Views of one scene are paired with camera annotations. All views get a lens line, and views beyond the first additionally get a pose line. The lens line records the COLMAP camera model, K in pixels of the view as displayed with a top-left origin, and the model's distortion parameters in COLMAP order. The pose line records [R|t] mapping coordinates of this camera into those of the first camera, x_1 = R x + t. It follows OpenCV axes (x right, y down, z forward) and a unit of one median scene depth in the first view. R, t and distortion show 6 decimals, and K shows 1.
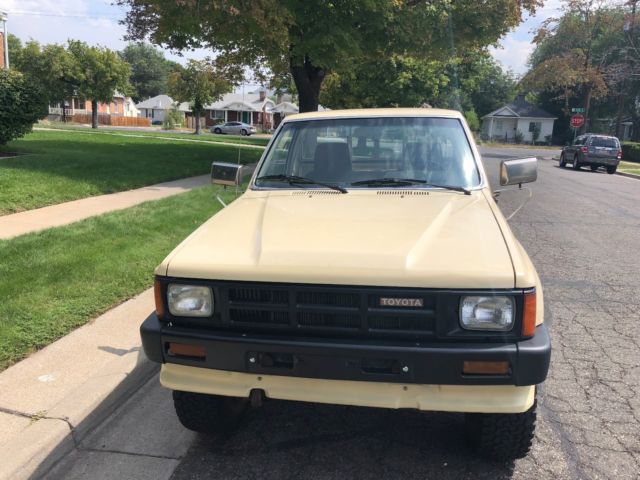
lens RADIAL K [[522.9, 0, 320.9], [0, 522.9, 241.1], [0, 0, 1]] dist [0.024659, -0.015584]
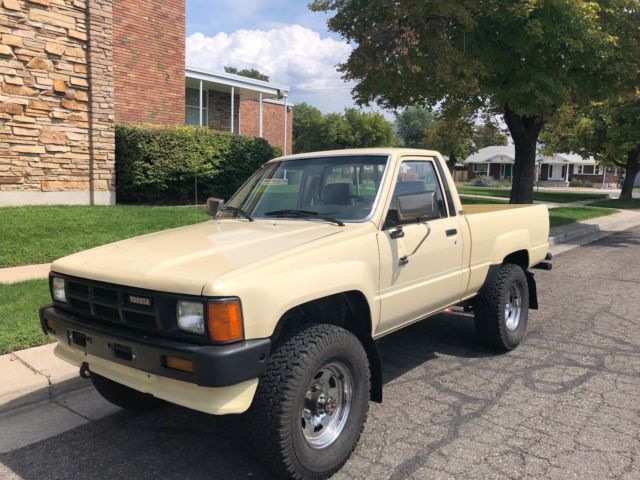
lens RADIAL K [[522.9, 0, 331.7], [0, 522.9, 239.1], [0, 0, 1]] dist [0.024659, -0.015584]
pose [[0.879191, 0.038964, -0.474873, 0.998670], [-0.088227, 0.992729, -0.081891, 0.031584], [0.468229, 0.113894, 0.876236, 0.113021]]
